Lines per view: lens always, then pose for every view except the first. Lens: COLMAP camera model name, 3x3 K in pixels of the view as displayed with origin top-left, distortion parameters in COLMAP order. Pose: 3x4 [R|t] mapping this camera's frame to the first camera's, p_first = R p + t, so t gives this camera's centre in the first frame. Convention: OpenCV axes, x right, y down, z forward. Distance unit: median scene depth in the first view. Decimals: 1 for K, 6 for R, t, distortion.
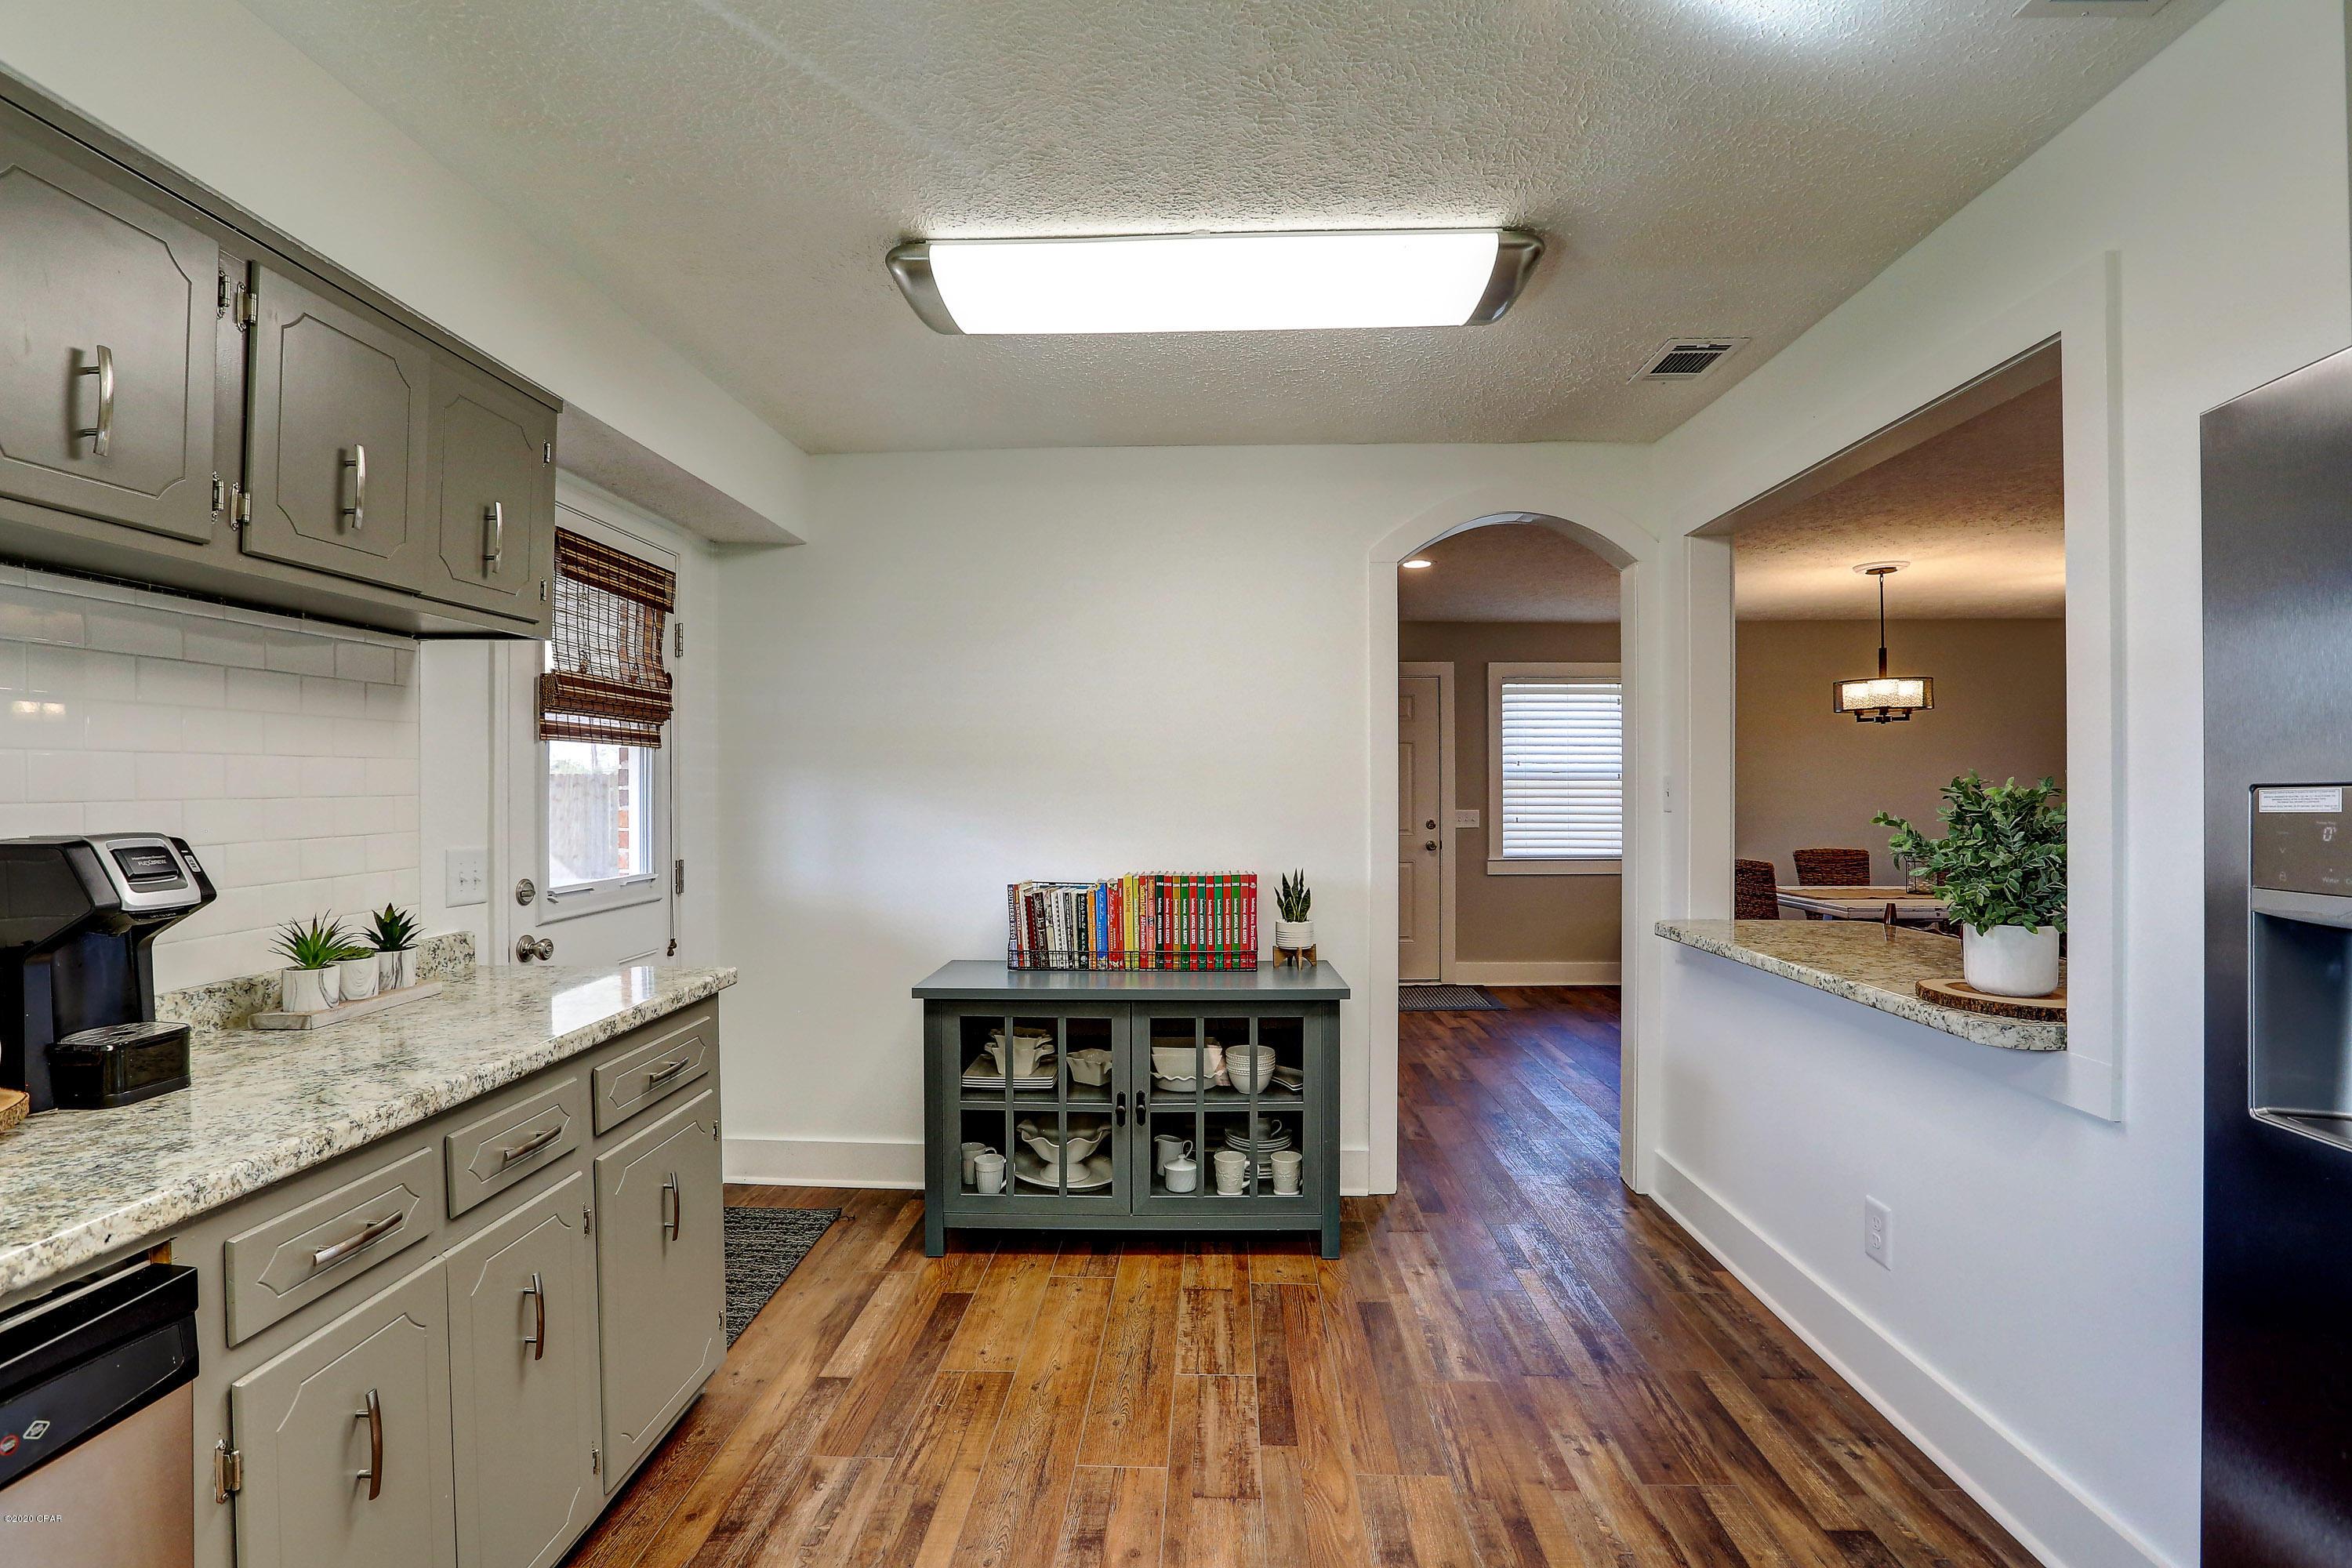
lens RADIAL K [[1052.3, 0, 1181.8], [0, 1052.3, 779.9], [0, 0, 1]] dist [-0.024655, 0.003803]
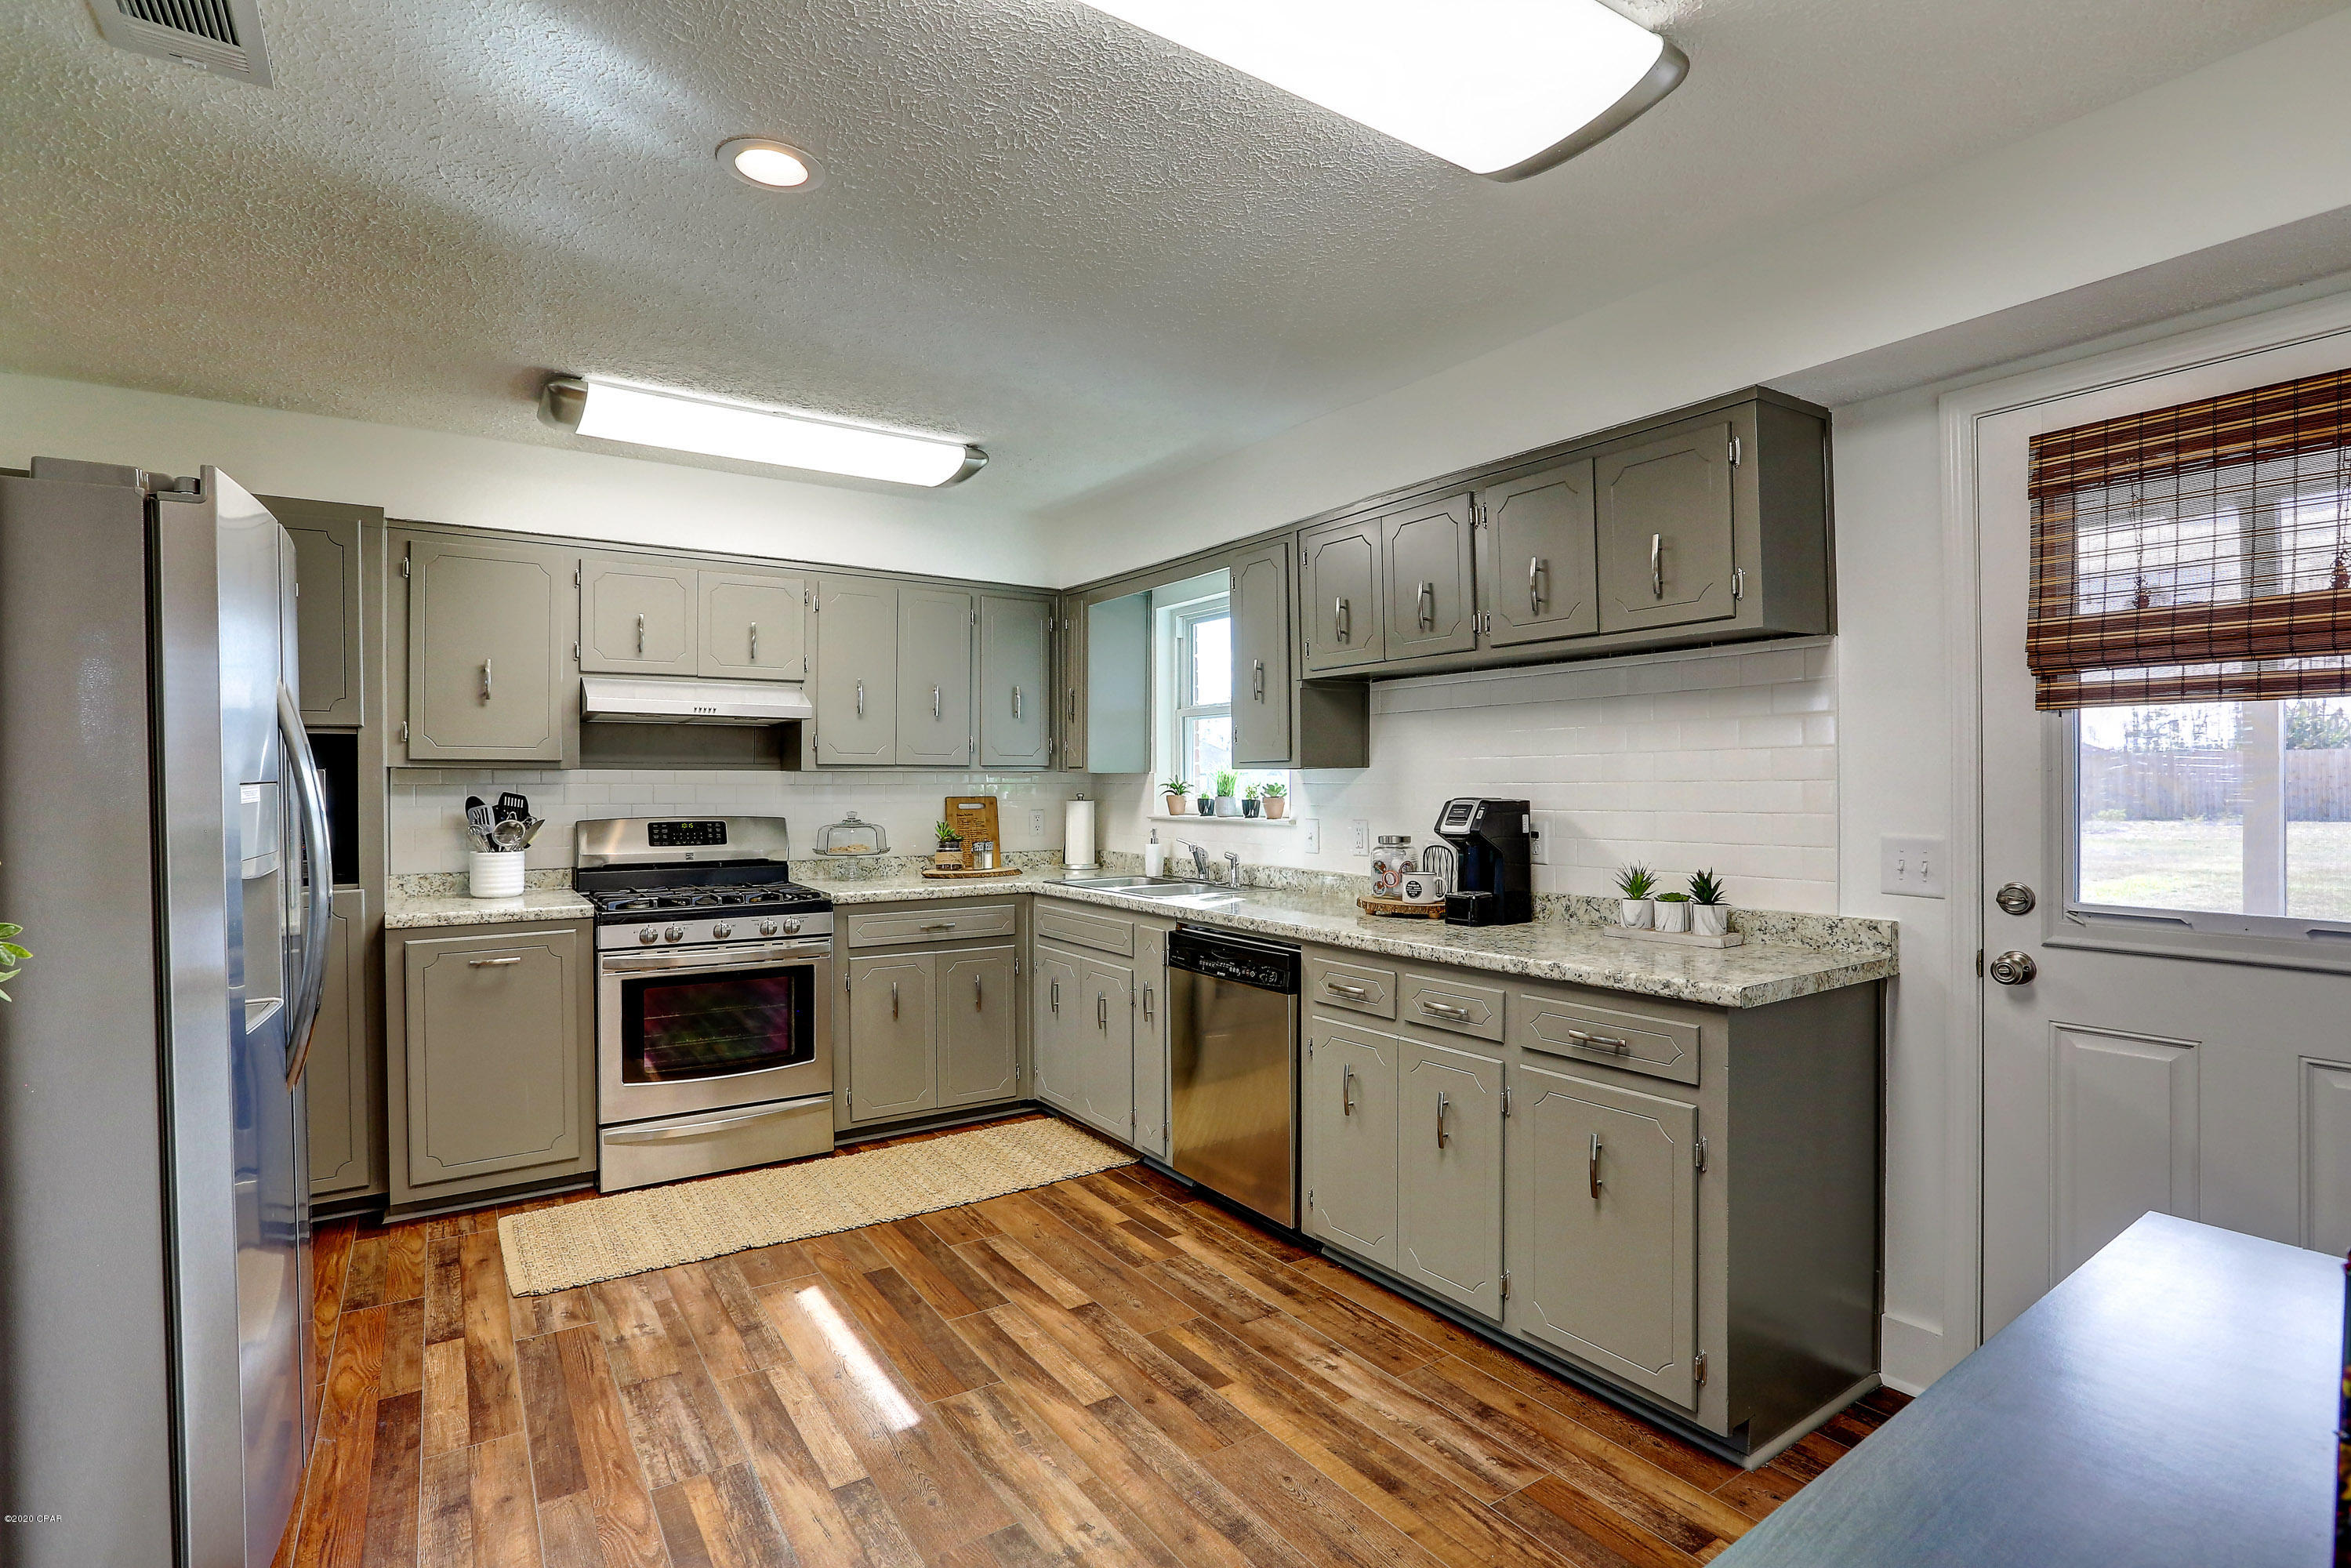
lens RADIAL K [[1120.0, 0, 1174.2], [0, 1120.0, 783.3], [0, 0, 1]] dist [-0.036517, 0.011675]
pose [[-0.807429, 0.007982, -0.589911, 0.517783], [0.011497, 0.999931, -0.002205, 0.013349], [0.589853, -0.008563, -0.807465, 1.631983]]
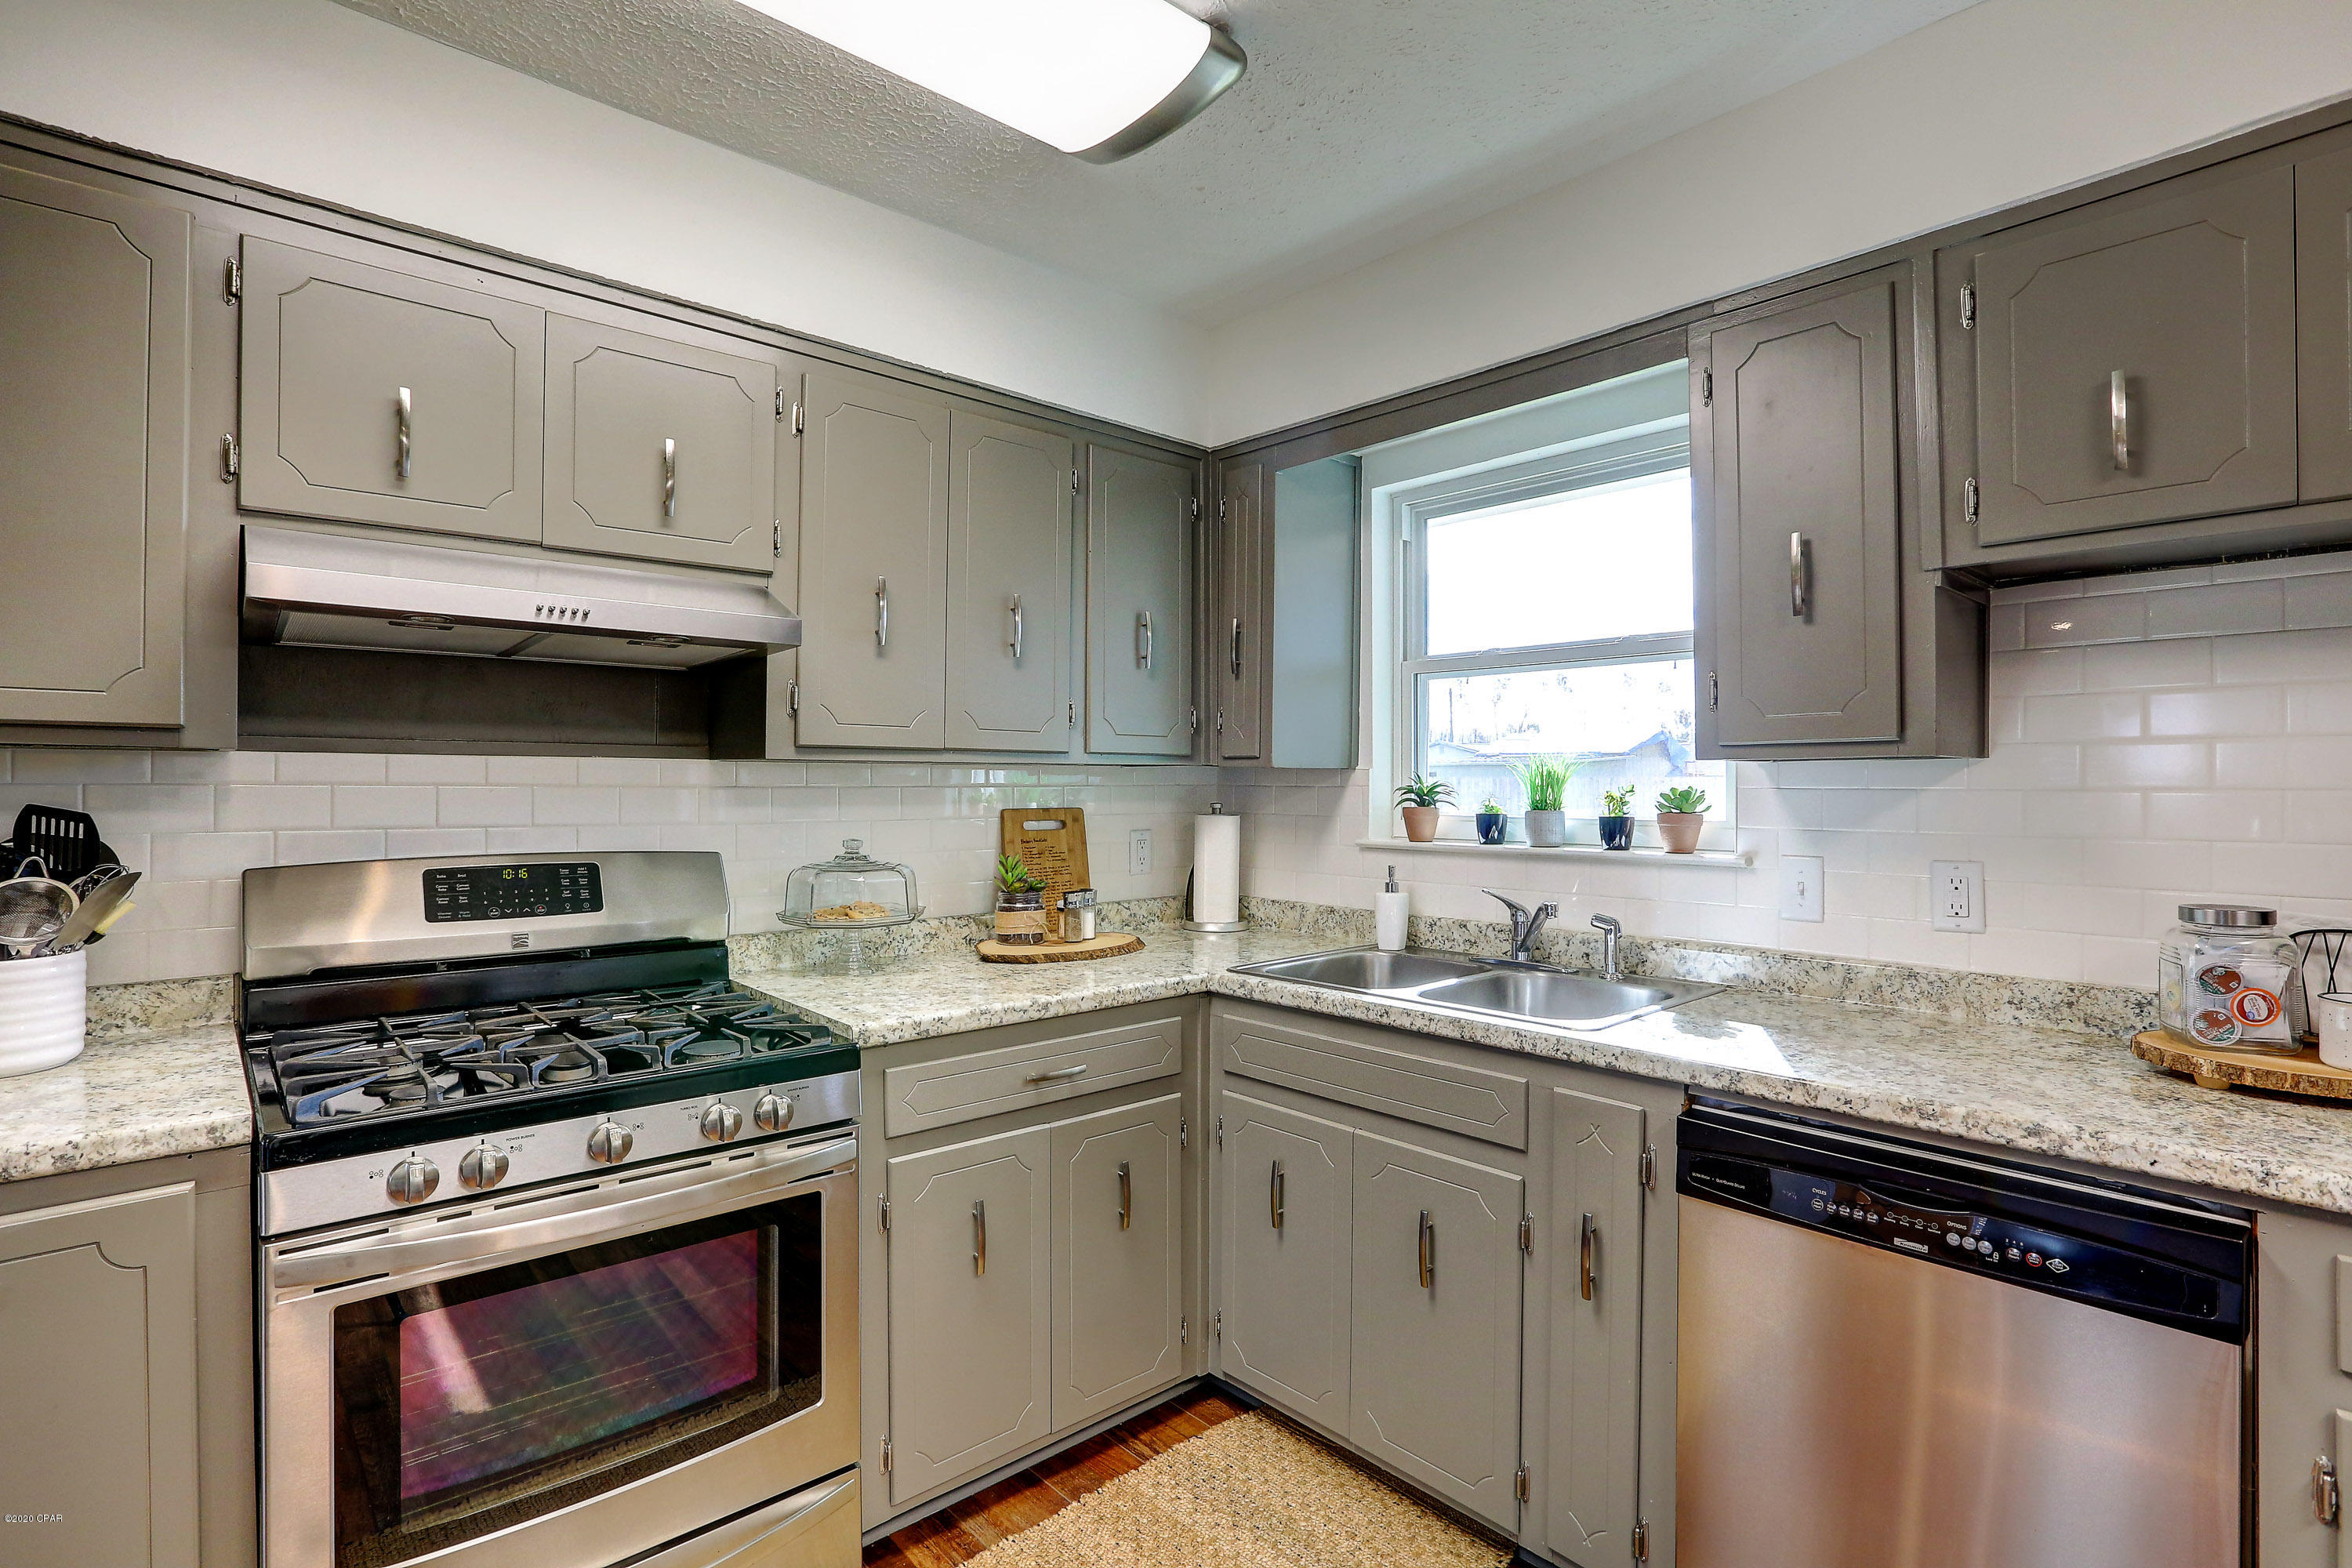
lens RADIAL K [[1120.4, 0, 1184.7], [0, 1120.4, 786.1], [0, 0, 1]] dist [-0.036517, 0.011675]
pose [[-0.716335, 0.006192, -0.697729, 0.285382], [0.008482, 0.999964, 0.000165, 0.005274], [0.697705, -0.005800, -0.716362, 0.536075]]
